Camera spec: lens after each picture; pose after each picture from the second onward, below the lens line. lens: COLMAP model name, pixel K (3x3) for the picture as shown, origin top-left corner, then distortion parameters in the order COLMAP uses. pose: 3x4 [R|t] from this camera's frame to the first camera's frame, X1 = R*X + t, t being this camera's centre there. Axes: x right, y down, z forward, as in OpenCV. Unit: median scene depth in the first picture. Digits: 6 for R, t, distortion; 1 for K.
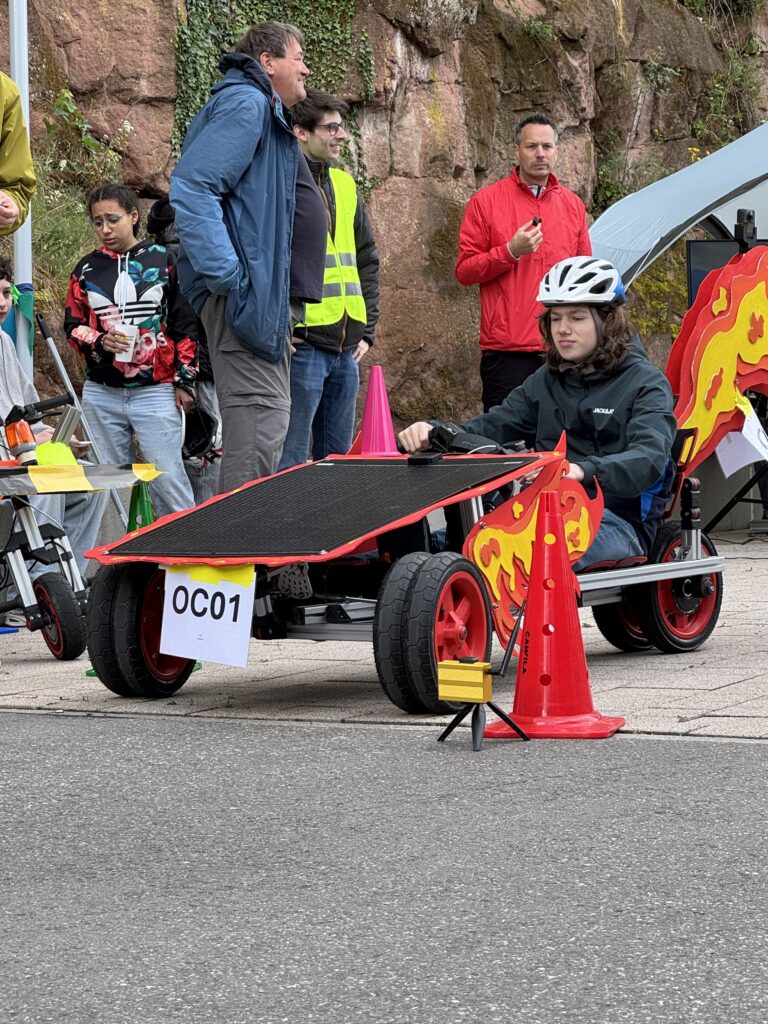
lens RADIAL K [[2804.4, 0, 384.0], [0, 2804.4, 512.0], [0, 0, 1]] dist [0.113453, 2.010895]
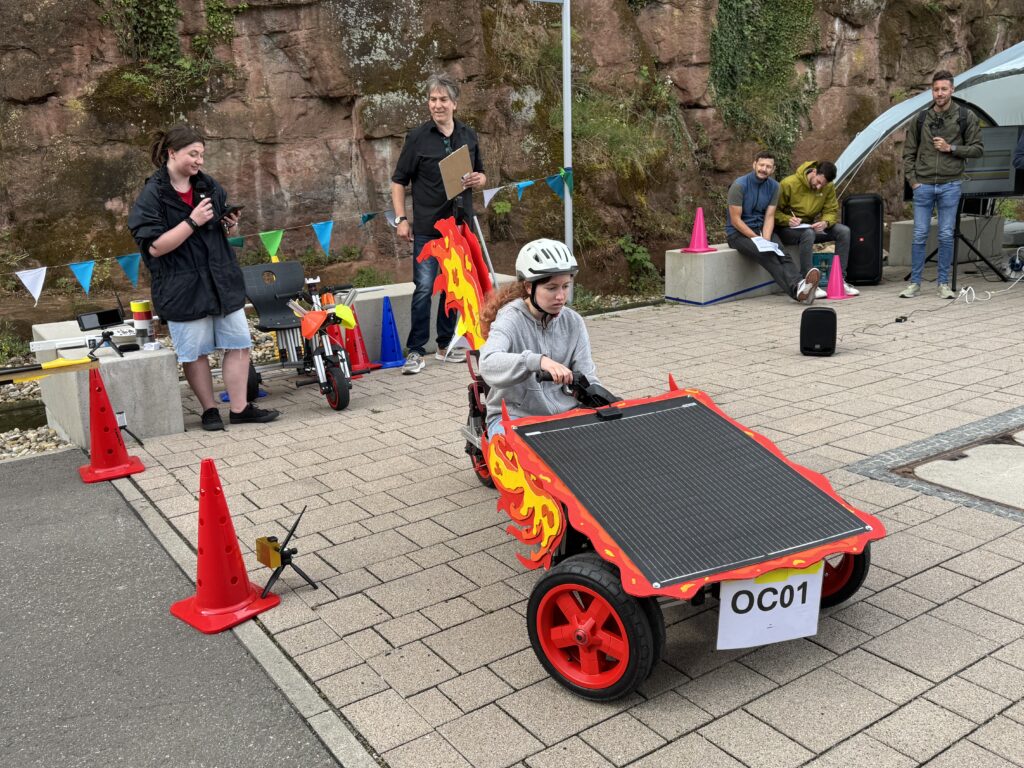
lens RADIAL K [[914.9, 0, 505.3], [0, 914.9, 377.2], [0, 0, 1]] dist [0.164798, -0.321416]
pose [[0.883430, 0.089626, -0.459911, 0.138173], [0.006786, 0.978986, 0.203816, -0.049130], [0.468514, -0.183178, 0.864257, 0.213598]]
